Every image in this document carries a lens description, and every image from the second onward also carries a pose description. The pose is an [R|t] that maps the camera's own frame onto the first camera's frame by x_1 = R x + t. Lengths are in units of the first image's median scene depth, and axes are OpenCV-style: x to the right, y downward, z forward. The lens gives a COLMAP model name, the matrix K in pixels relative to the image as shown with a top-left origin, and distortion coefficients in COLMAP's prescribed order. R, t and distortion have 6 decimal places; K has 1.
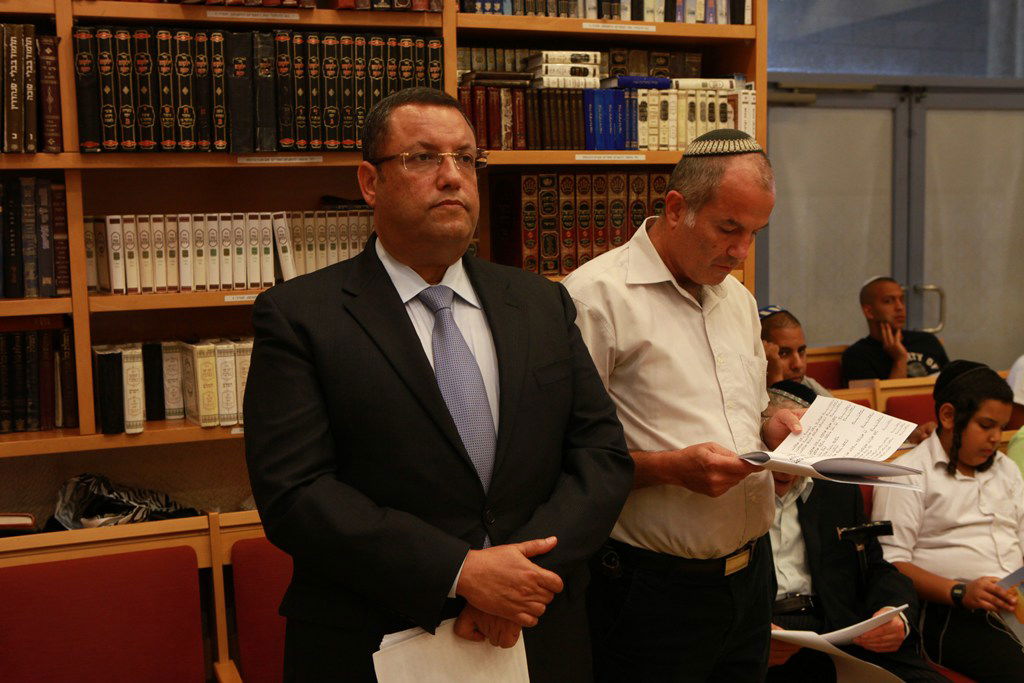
lens RADIAL K [[1224.8, 0, 519.7], [0, 1224.8, 340.7], [0, 0, 1]] dist [-0.016032, 0.000000]
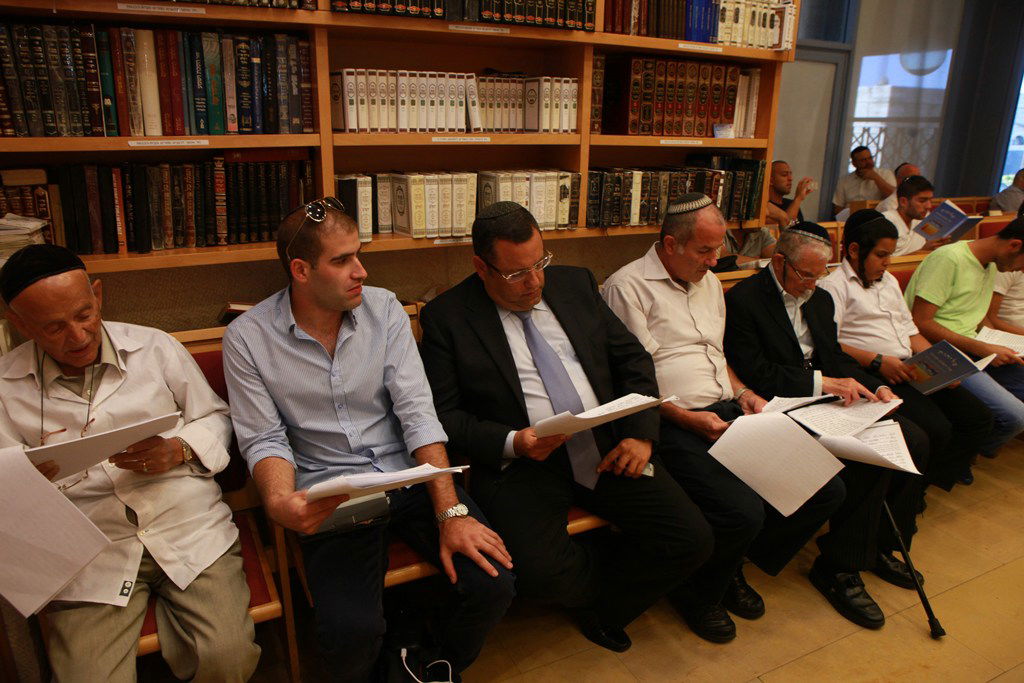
lens RADIAL K [[694.2, 0, 501.8], [0, 694.2, 347.8], [0, 0, 1]] dist [-0.096236, 0.063002]
pose [[0.996690, 0.010110, 0.080667, -0.225124], [-0.026324, 0.978915, 0.202565, 0.032533], [-0.076918, -0.204018, 0.975941, 0.237171]]
